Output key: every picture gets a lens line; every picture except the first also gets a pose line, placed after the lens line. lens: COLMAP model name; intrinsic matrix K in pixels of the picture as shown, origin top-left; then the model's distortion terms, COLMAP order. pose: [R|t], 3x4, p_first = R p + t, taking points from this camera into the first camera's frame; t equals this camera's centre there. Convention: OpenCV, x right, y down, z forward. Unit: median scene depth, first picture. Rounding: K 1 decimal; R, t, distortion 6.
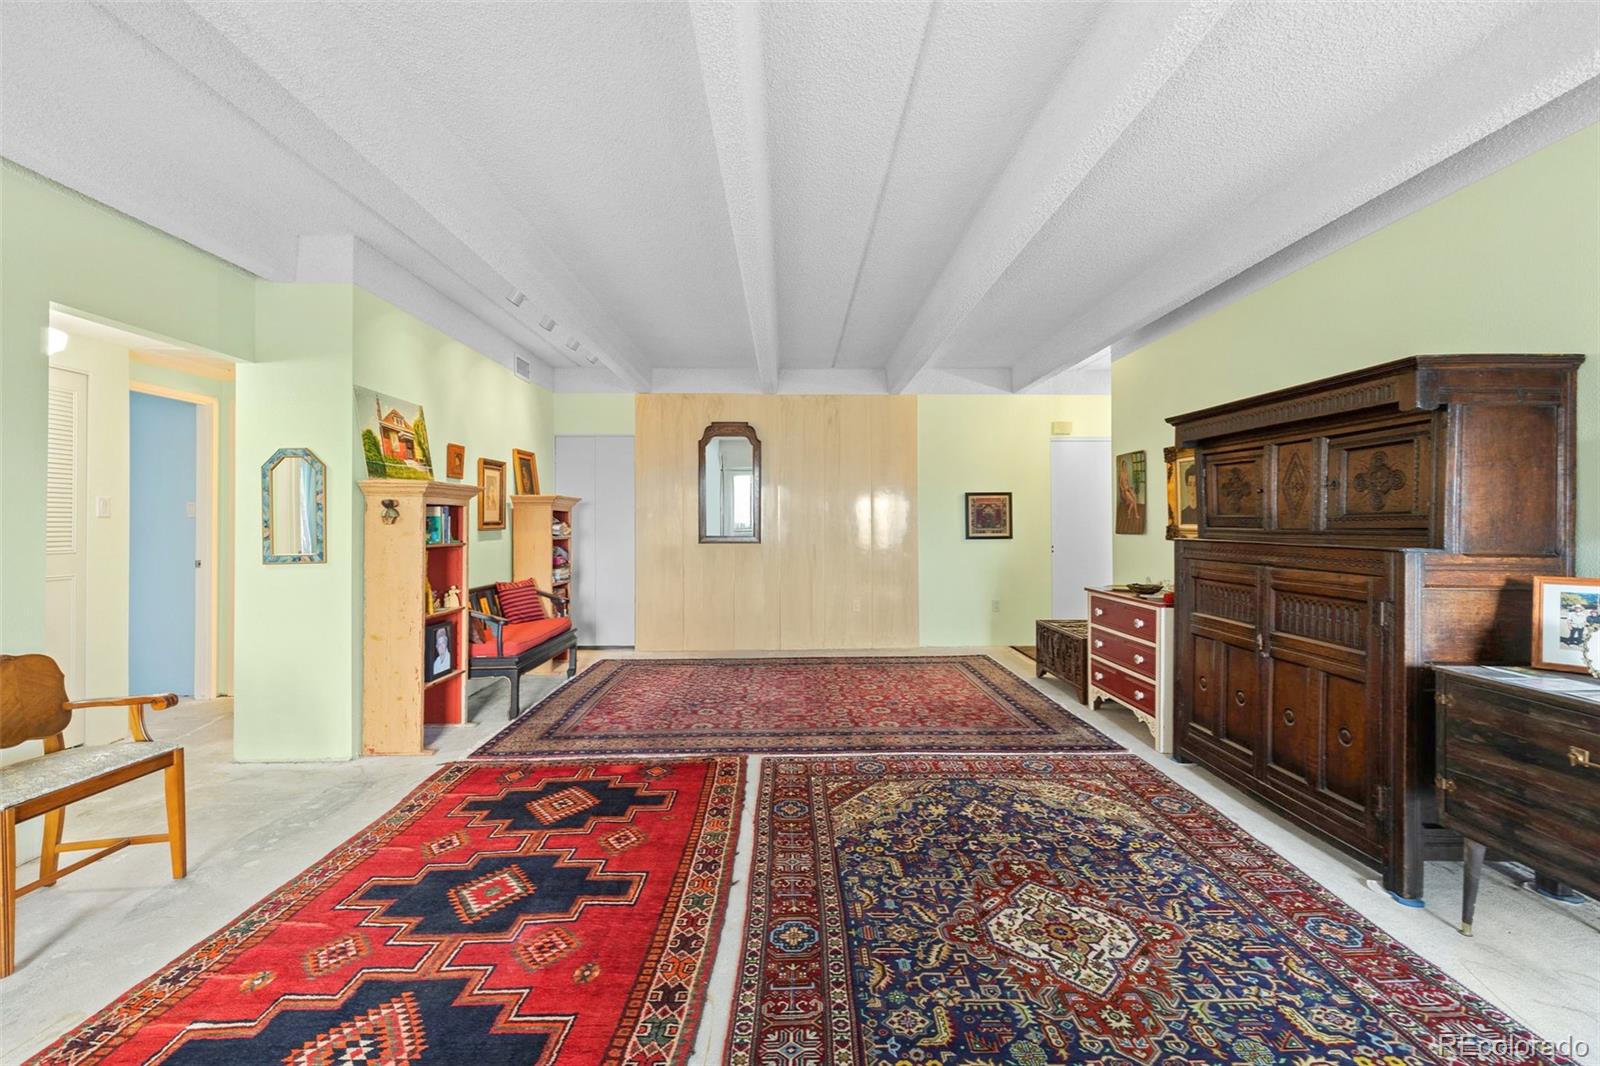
lens RADIAL K [[719.5, 0, 801.5], [0, 719.5, 517.9], [0, 0, 1]] dist [0.009526, -0.001472]
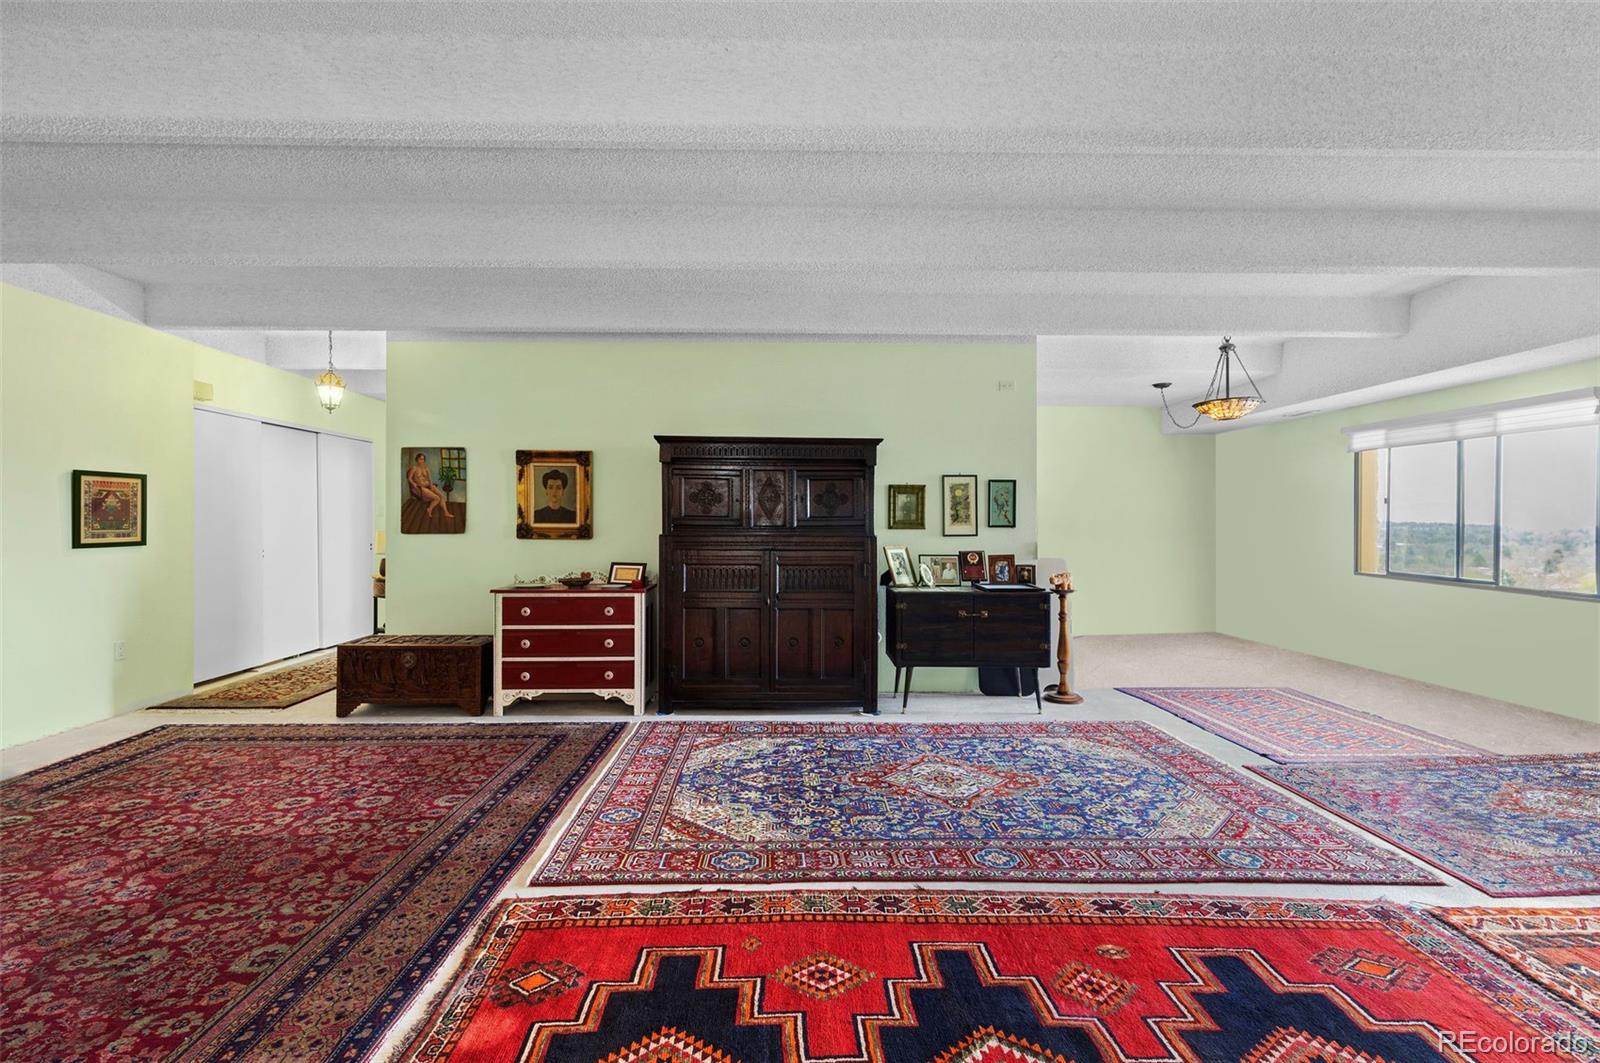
lens RADIAL K [[719.5, 0, 792.3], [0, 719.5, 527.5], [0, 0, 1]] dist [0.009526, -0.001472]
pose [[-0.000589, -0.004818, 0.999988, -0.770399], [-0.008269, 0.999954, 0.004813, 0.009305], [-0.999966, -0.008266, -0.000629, 0.845992]]
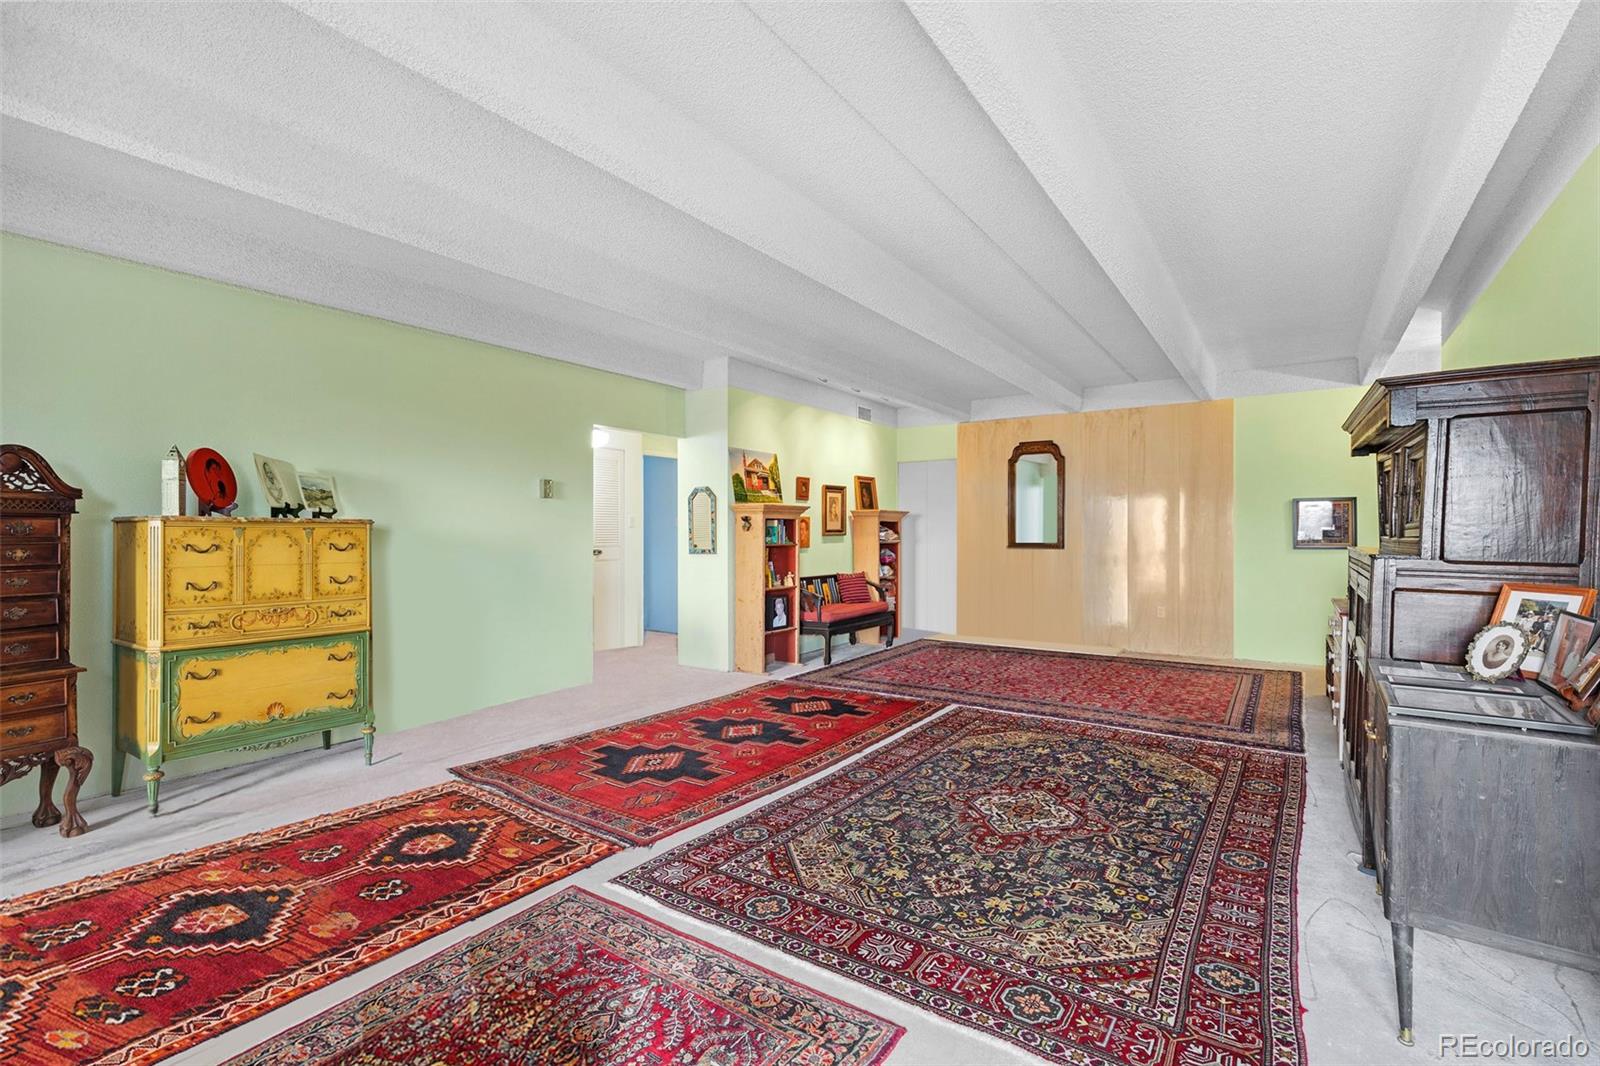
lens RADIAL K [[719.5, 0, 794.2], [0, 719.5, 538.6], [0, 0, 1]] dist [0.009526, -0.001472]
pose [[0.809518, 0.008005, -0.587041, 0.527715], [0.002079, 0.999862, 0.016502, -0.001015], [0.587092, -0.014579, 0.809389, -0.280744]]
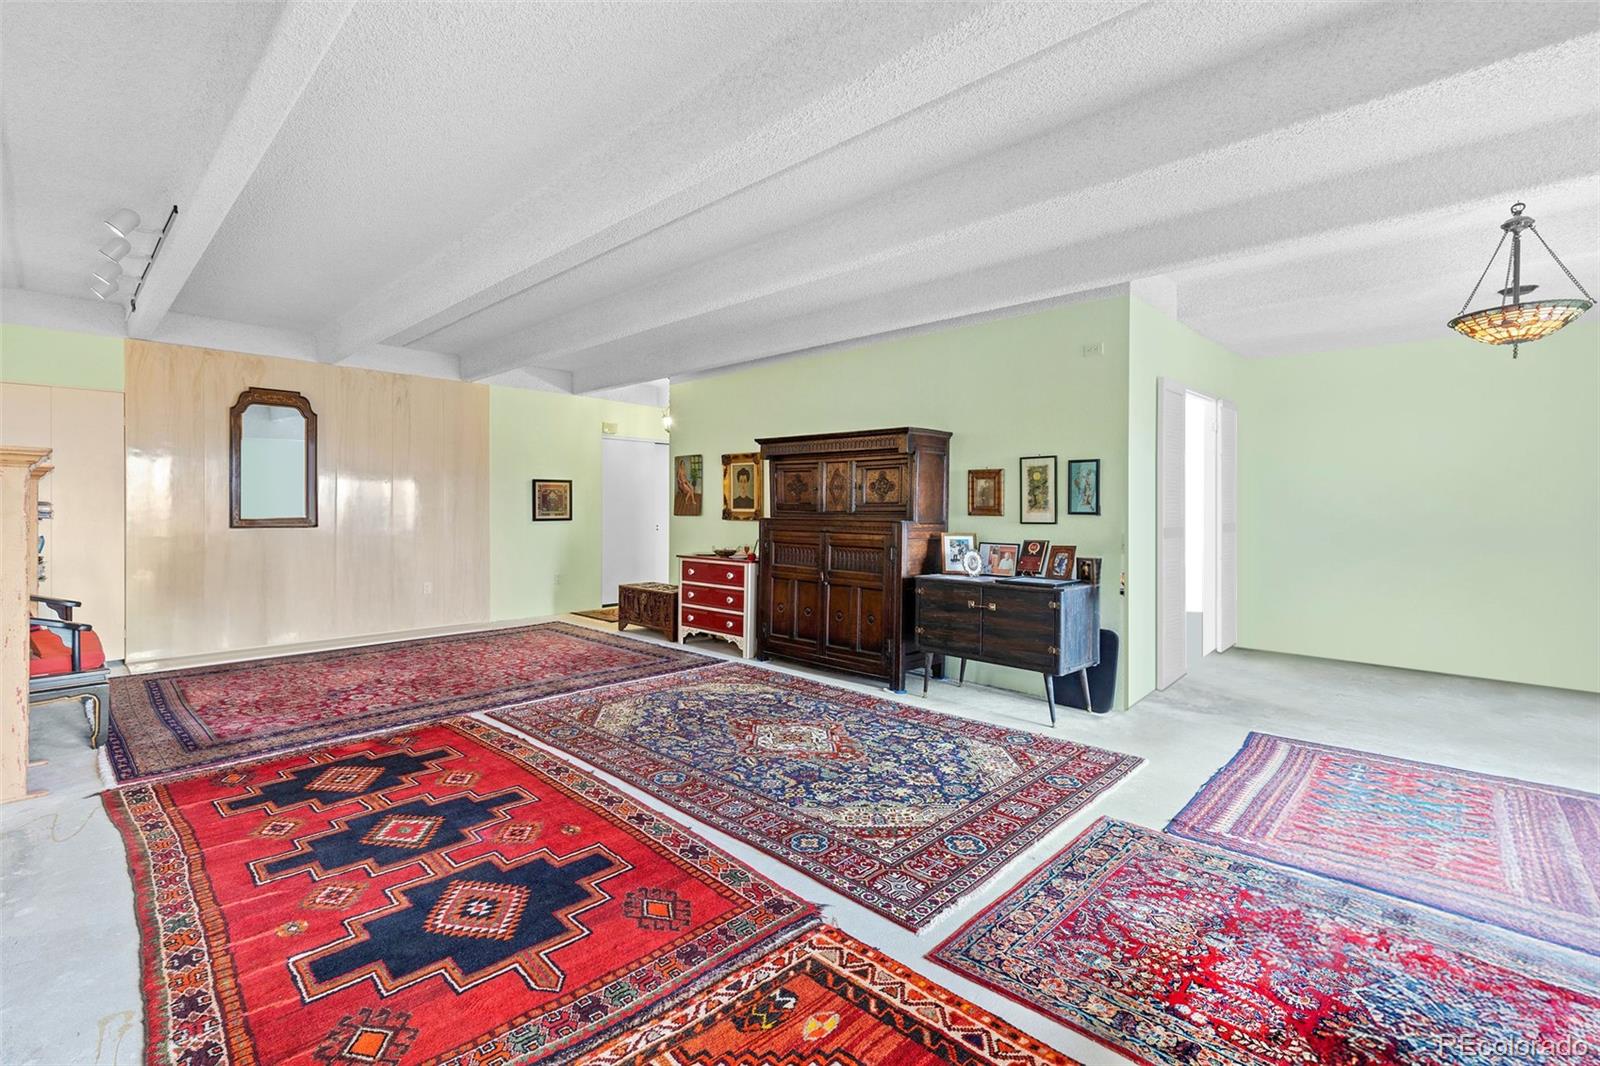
lens RADIAL K [[719.5, 0, 795.5], [0, 719.5, 519.7], [0, 0, 1]] dist [0.009526, -0.001472]
pose [[0.710310, -0.005980, 0.703863, -0.553881], [-0.011180, 0.999742, 0.019776, 0.001821], [-0.703800, -0.021916, 0.710060, -0.156454]]
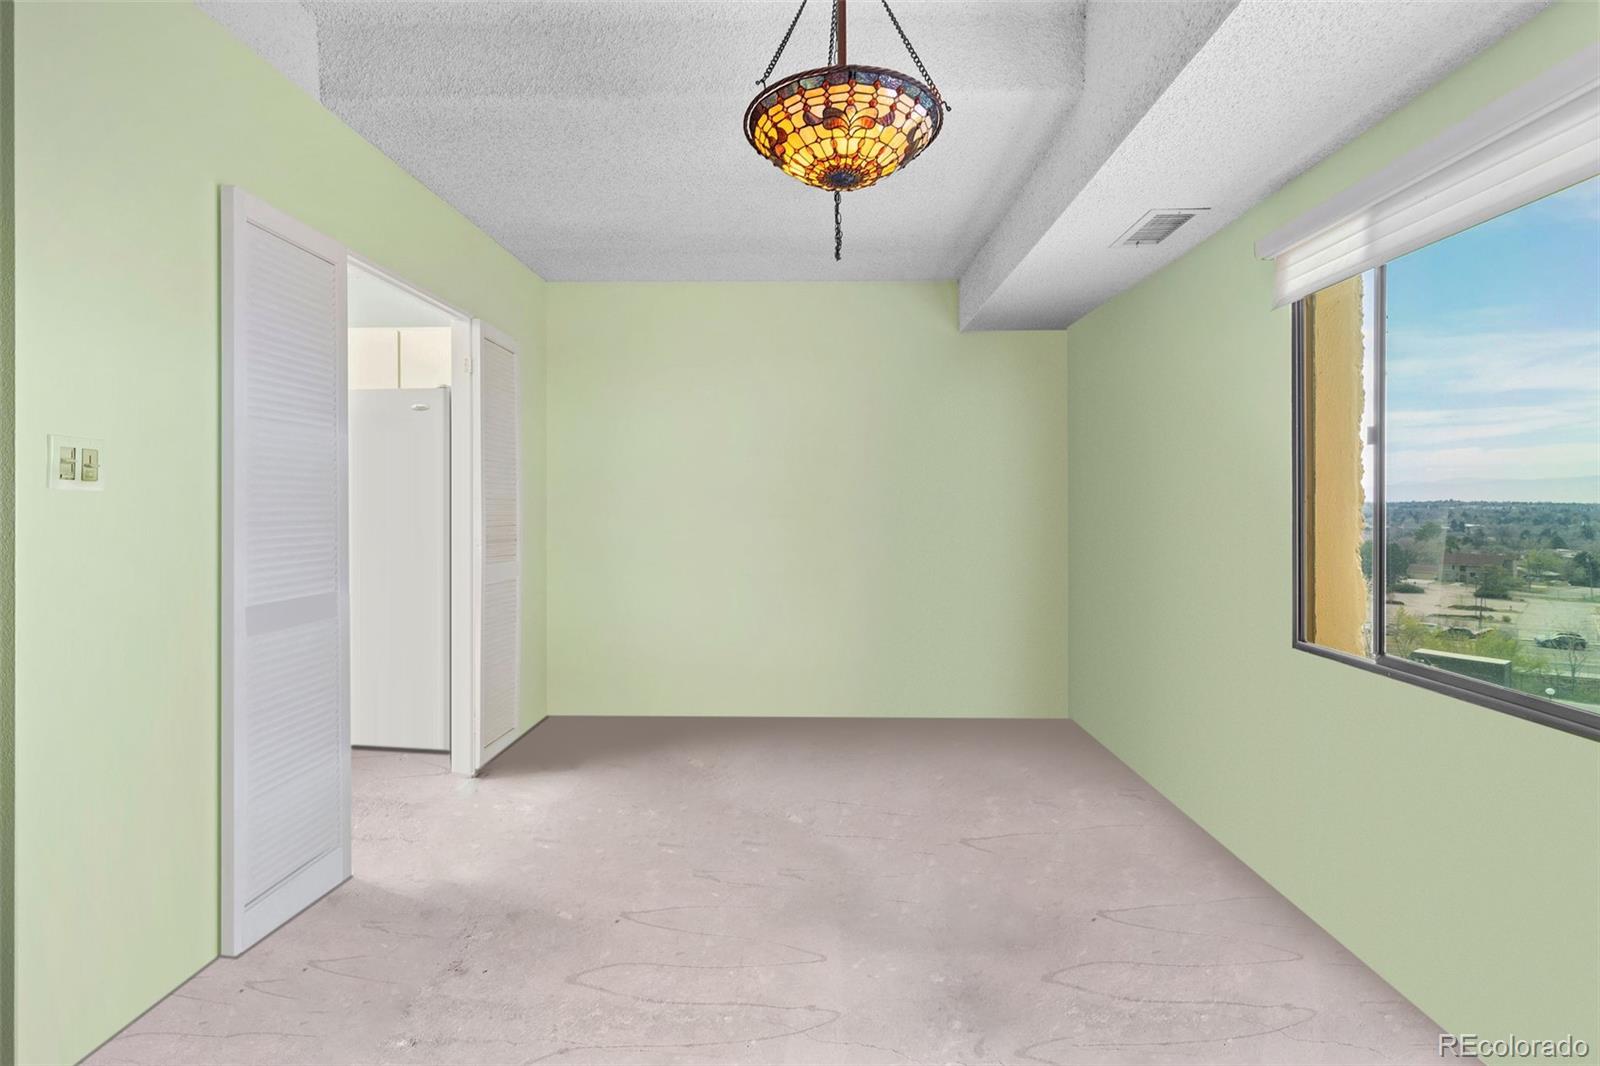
lens RADIAL K [[719.5, 0, 795.1], [0, 719.5, 506.4], [0, 0, 1]] dist [0.009526, -0.001472]
pose [[0.050246, 0.001705, 0.998735, 0.350365], [-0.000827, 0.999998, -0.001665, -0.001167], [-0.998737, -0.000743, 0.050248, -0.131591]]
